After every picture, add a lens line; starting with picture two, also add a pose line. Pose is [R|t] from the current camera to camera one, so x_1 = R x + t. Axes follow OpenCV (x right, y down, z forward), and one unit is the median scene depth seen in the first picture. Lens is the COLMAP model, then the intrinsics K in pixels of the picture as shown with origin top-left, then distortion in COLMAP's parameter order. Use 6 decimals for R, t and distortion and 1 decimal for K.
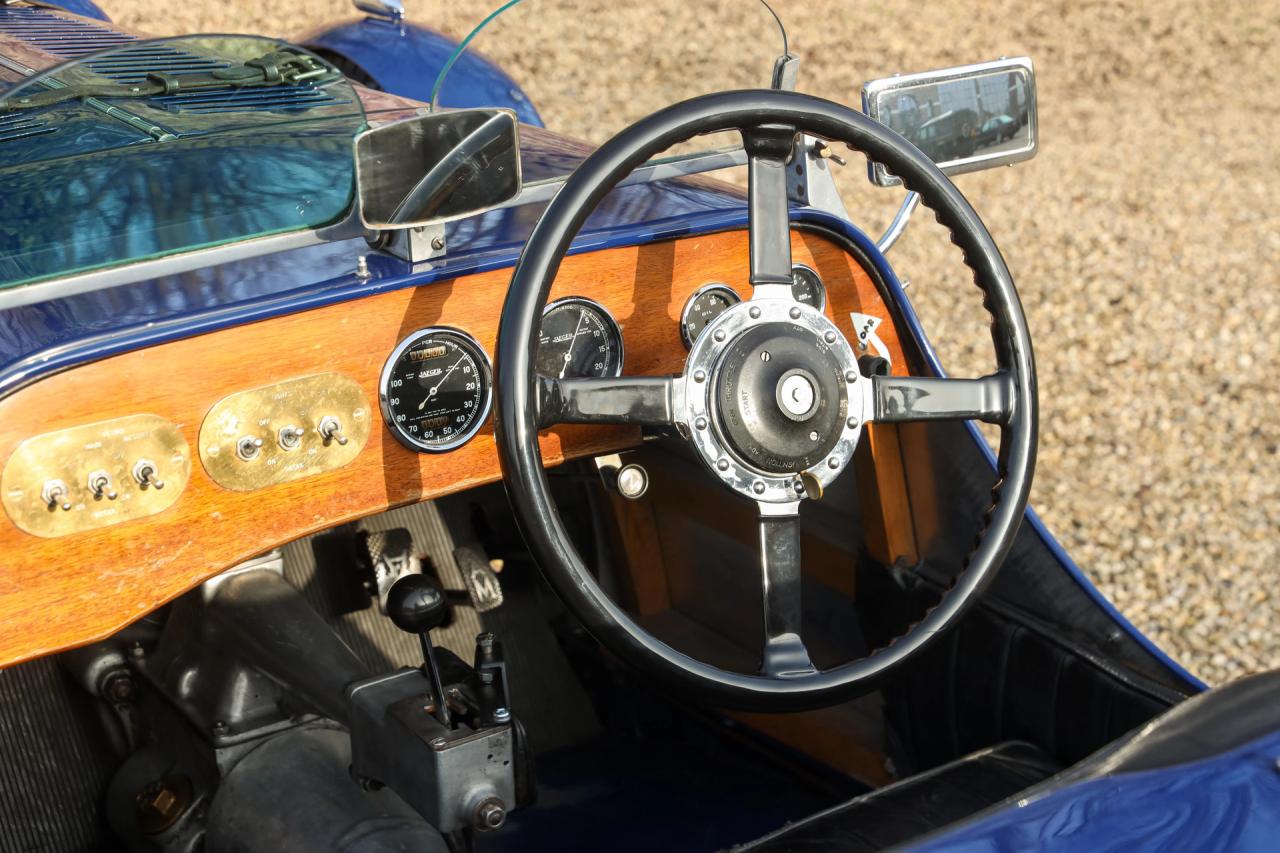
lens RADIAL K [[3688.7, 0, 684.2], [0, 3688.7, 430.7], [0, 0, 1]] dist [0.042649, 0.294724]
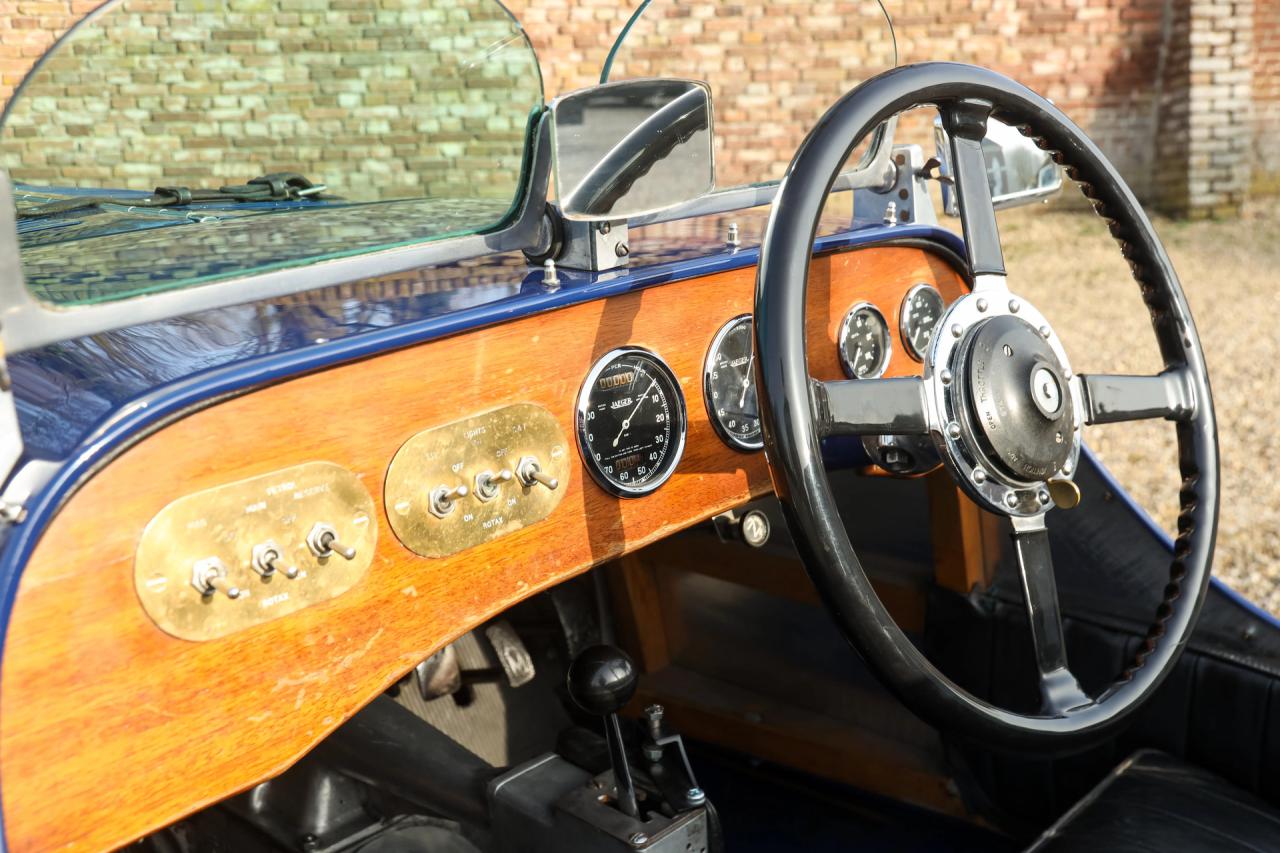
lens RADIAL K [[1566.5, 0, 639.7], [0, 1566.5, 413.6], [0, 0, 1]] dist [-0.024603, -0.025246]
pose [[0.958356, -0.067717, 0.277432, -0.166293], [0.097877, 0.990526, -0.096329, 0.022039], [-0.268281, 0.119472, 0.955904, 0.661728]]
